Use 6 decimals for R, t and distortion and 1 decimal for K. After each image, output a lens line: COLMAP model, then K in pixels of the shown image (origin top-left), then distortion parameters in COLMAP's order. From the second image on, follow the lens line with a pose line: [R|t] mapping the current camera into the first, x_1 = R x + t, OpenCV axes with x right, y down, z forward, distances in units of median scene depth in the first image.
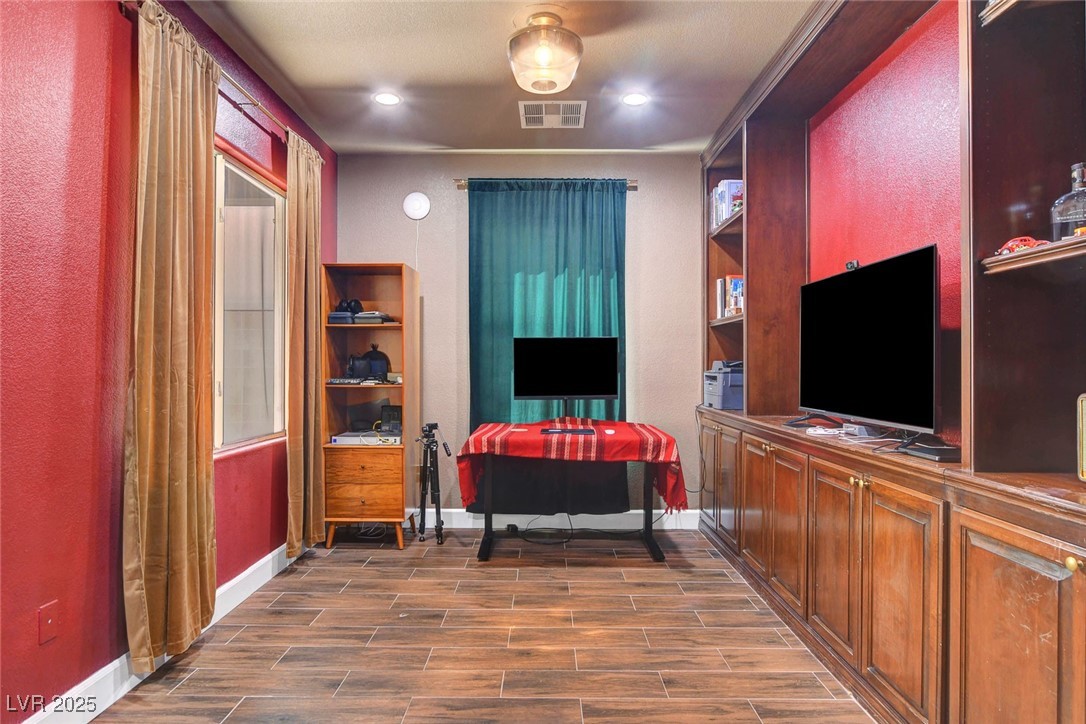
lens RADIAL K [[621.1, 0, 538.1], [0, 621.1, 361.4], [0, 0, 1]] dist [-0.013640, 0.001215]
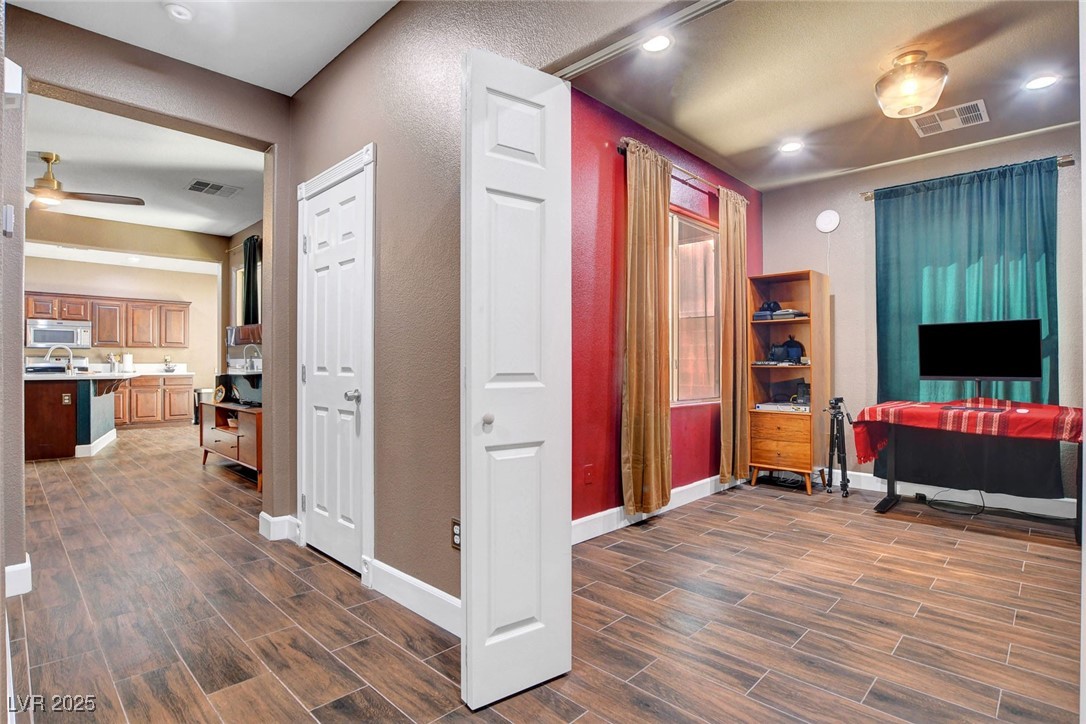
lens RADIAL K [[539.8, 0, 543.0], [0, 539.8, 362.0], [0, 0, 1]] dist [-0.020272, 0.000168]
pose [[0.723393, -0.003255, -0.690429, 0.148992], [0.001539, 0.999994, -0.003102, 0.034546], [0.690435, 0.001181, 0.723393, -0.178609]]
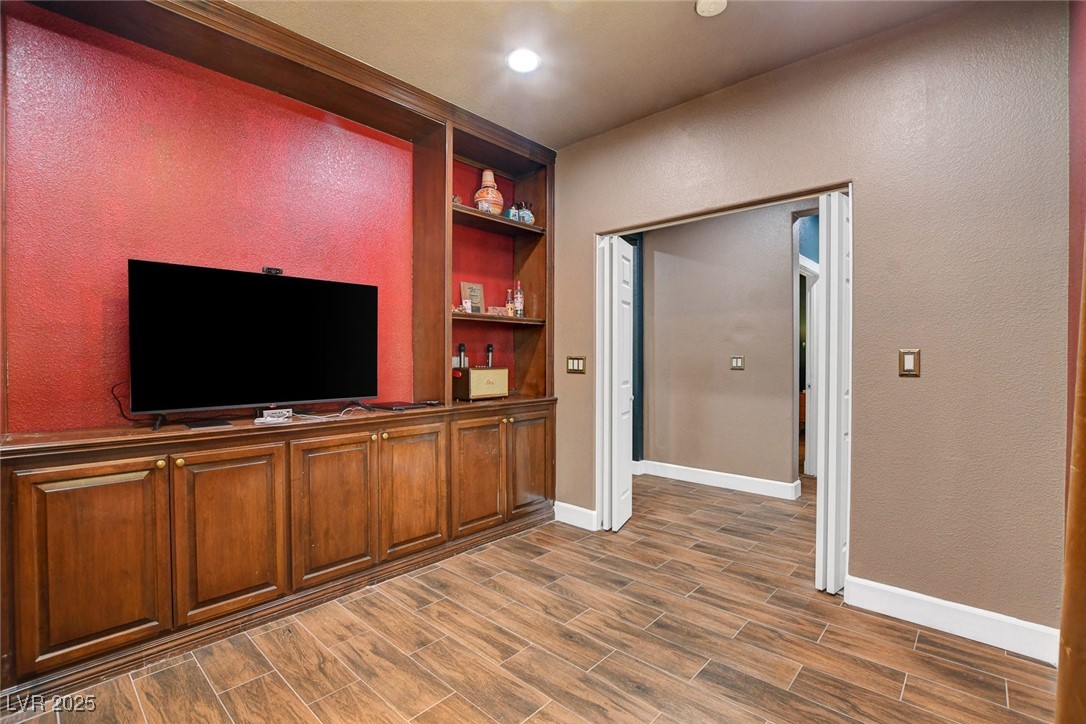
lens RADIAL K [[497.9, 0, 550.1], [0, 497.9, 359.6], [0, 0, 1]] dist [-0.027308, 0.000247]
pose [[-0.754442, -0.005481, 0.656344, -0.327756], [-0.005439, 0.999983, 0.002098, 0.002518], [-0.656345, -0.001987, -0.754459, 0.920537]]
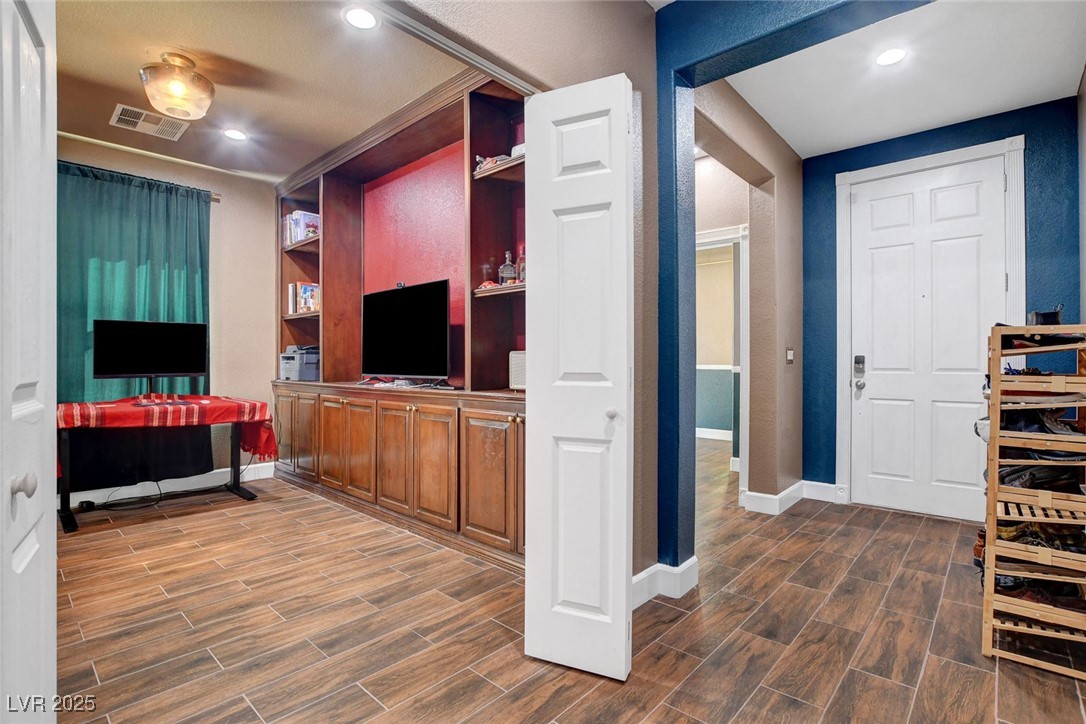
lens RADIAL K [[524.6, 0, 543.0], [0, 524.6, 362.0], [0, 0, 1]] dist [-0.016916, 0.000378]
pose [[0.673586, -0.002710, 0.739104, -0.190243], [-0.001029, 0.999989, 0.004604, 0.031261], [-0.739108, -0.003862, 0.673576, -0.162979]]
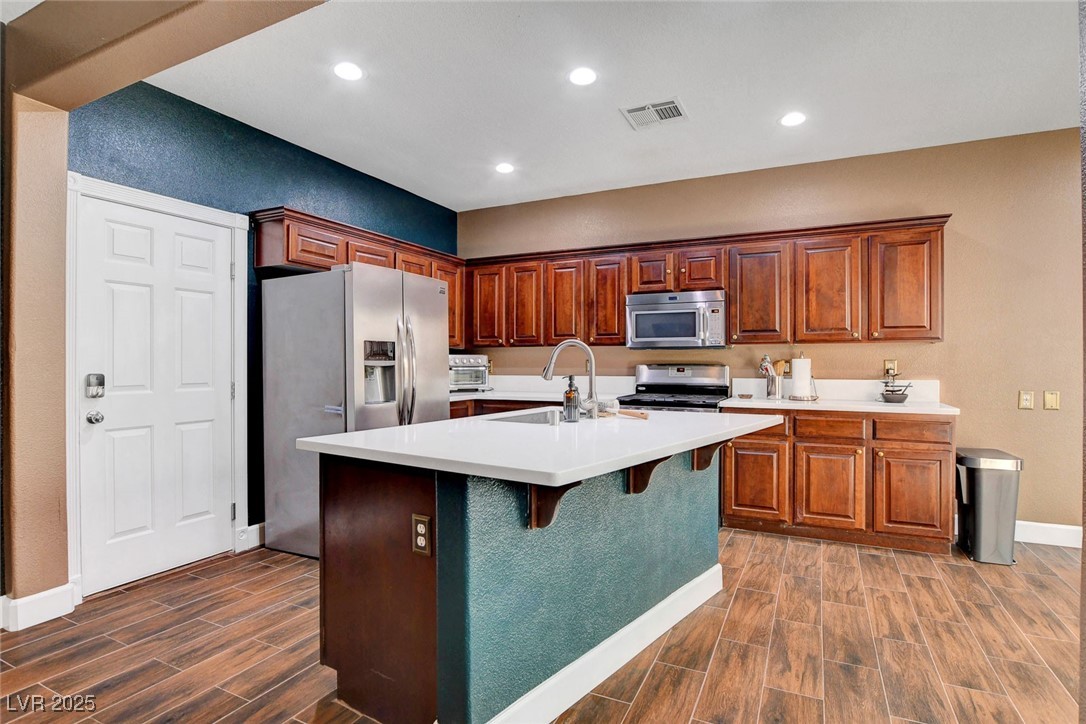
lens RADIAL K [[546.6, 0, 542.8], [0, 546.6, 364.7], [0, 0, 1]] dist [-0.020708, 0.000441]
pose [[-0.434913, 0.002569, -0.900469, 0.083207], [0.002226, 0.999996, 0.001778, 0.033281], [0.900469, -0.001231, -0.434917, -0.162045]]
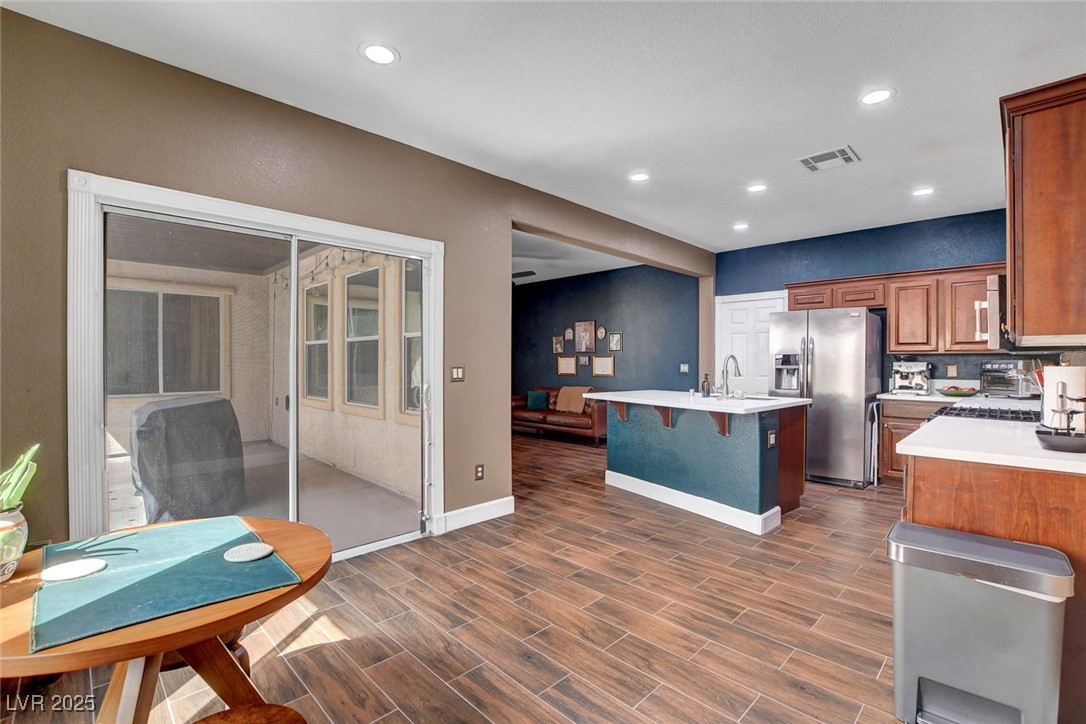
lens RADIAL K [[490.5, 0, 543.0], [0, 490.5, 362.0], [0, 0, 1]] dist [-0.038793, 0.007104]
pose [[-0.711979, -0.003060, 0.702195, 0.040958], [-0.004890, 0.999988, -0.000601, 0.032875], [-0.702184, -0.003862, -0.711985, -0.131177]]
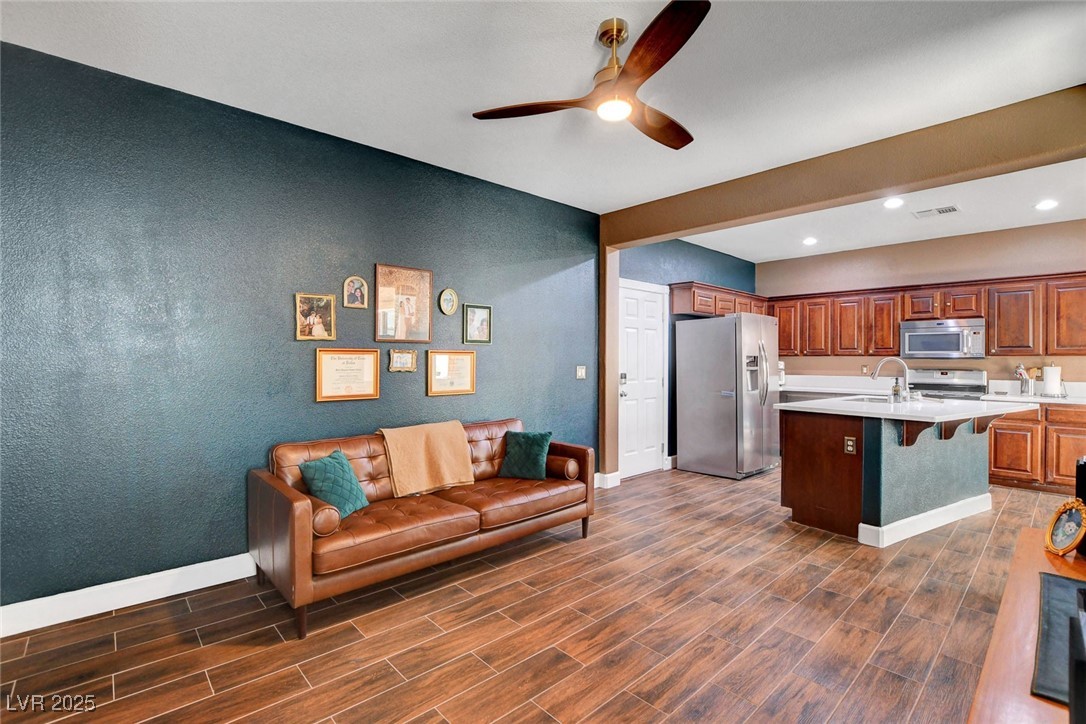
lens RADIAL K [[490.5, 0, 543.0], [0, 490.5, 362.0], [0, 0, 1]] dist [-0.038793, 0.007104]
pose [[-0.733525, -0.000445, -0.679662, 0.109057], [-0.002775, 0.999993, 0.002340, 0.032504], [0.679657, 0.003602, -0.733522, -0.162243]]
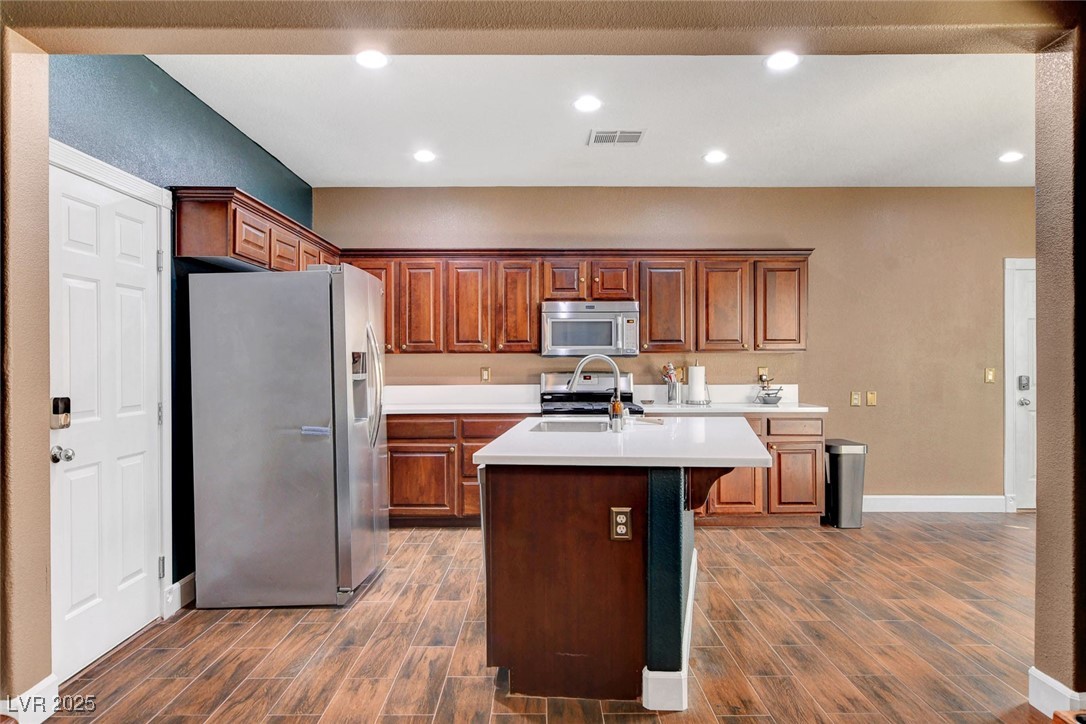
lens RADIAL K [[708.0, 0, 537.9], [0, 708.0, 362.8], [0, 0, 1]] dist [-0.004428, 0.003171]
pose [[0.013751, 0.001914, -0.999904, 0.095823], [0.005848, 0.999981, 0.001994, 0.032472], [0.999888, -0.005875, 0.013739, -0.175842]]
